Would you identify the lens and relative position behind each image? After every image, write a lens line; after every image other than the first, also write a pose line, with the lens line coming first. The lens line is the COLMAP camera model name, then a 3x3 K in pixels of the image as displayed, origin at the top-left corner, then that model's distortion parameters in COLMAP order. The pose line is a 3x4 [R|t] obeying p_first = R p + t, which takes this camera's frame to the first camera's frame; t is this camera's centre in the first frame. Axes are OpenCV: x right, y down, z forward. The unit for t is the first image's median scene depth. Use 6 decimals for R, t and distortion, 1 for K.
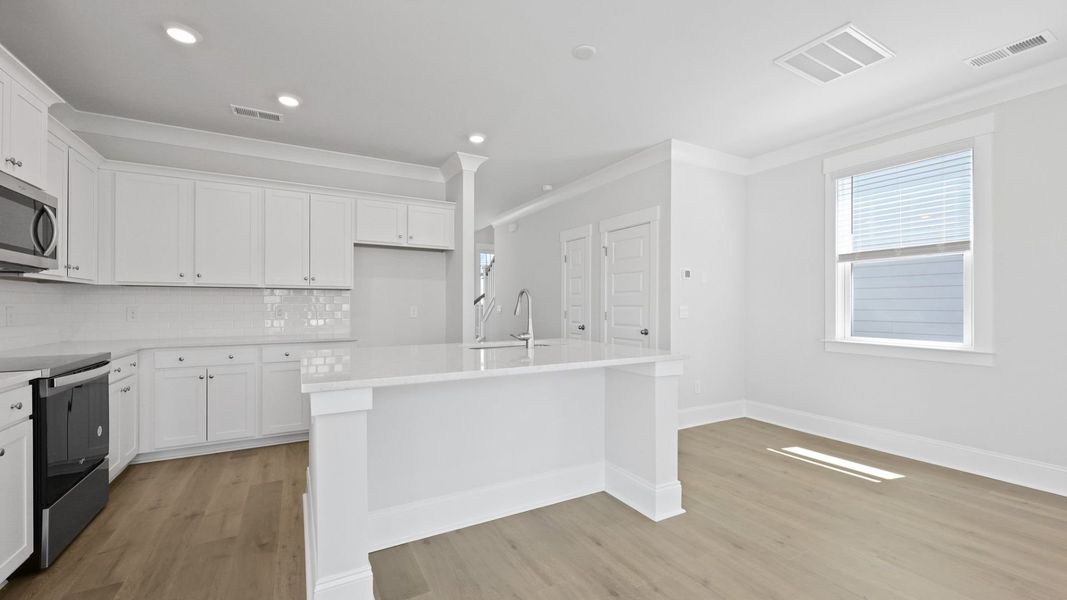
lens RADIAL K [[429.2, 0, 537.9], [0, 429.2, 305.7], [0, 0, 1]] dist [0.002436, 0.000804]
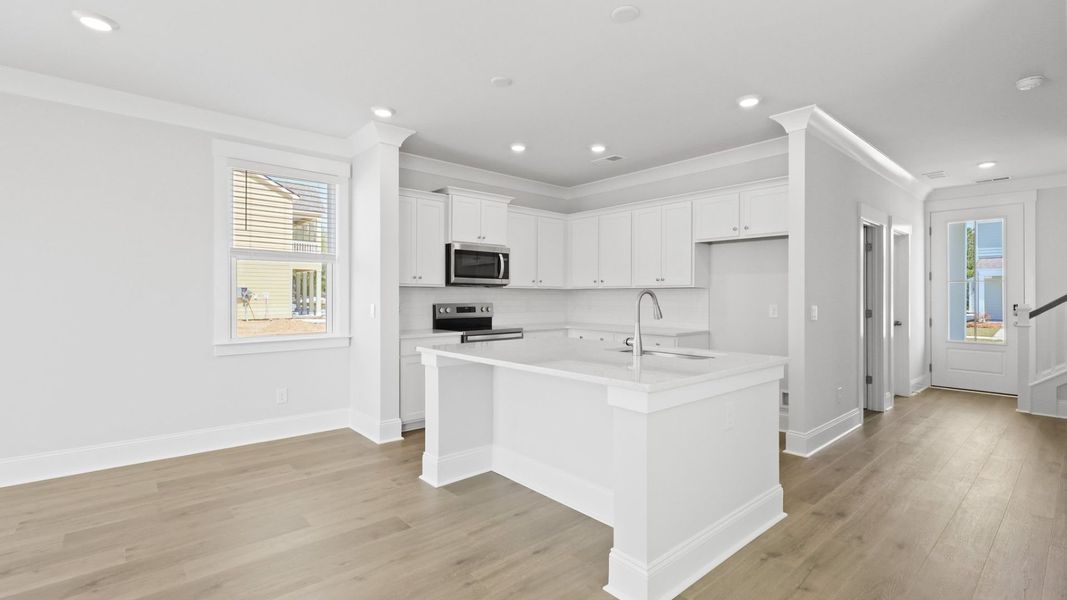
lens RADIAL K [[474.7, 0, 540.1], [0, 474.7, 293.4], [0, 0, 1]] dist [-0.000556, 0.000073]
pose [[0.215652, -0.004052, -0.976462, 0.754564], [-0.002327, 0.999986, -0.004663, -0.022213], [0.976468, 0.003277, 0.215640, 0.480460]]
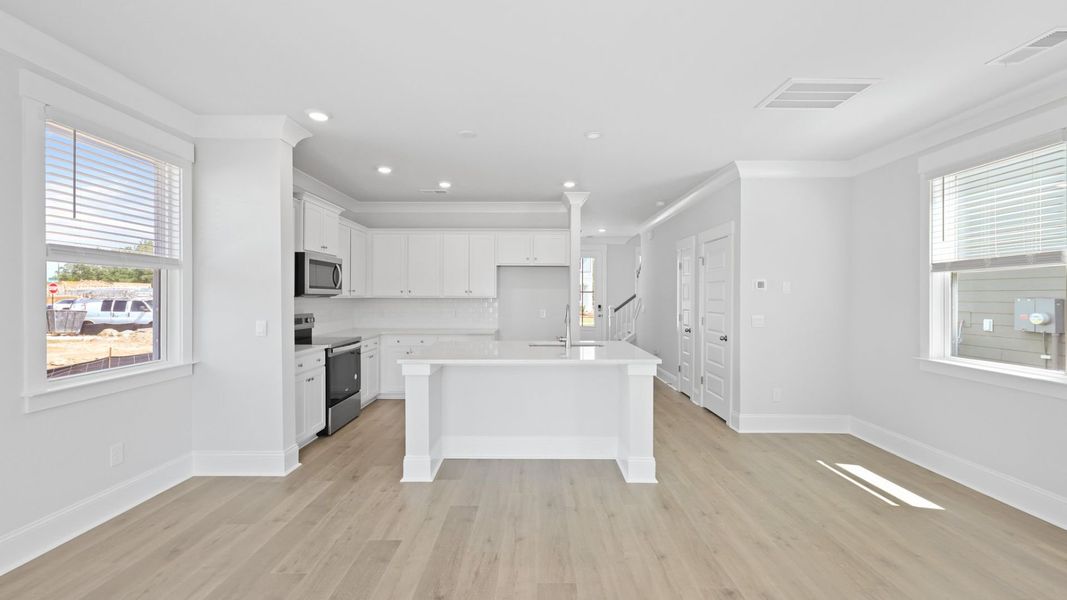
lens RADIAL K [[429.2, 0, 533.3], [0, 429.2, 299.7], [0, 0, 1]] dist [0.002436, 0.000804]
pose [[0.868681, 0.005516, -0.495341, 0.470344], [-0.001812, 0.999967, 0.007956, -0.055420], [0.495368, -0.006013, 0.868662, -0.214307]]
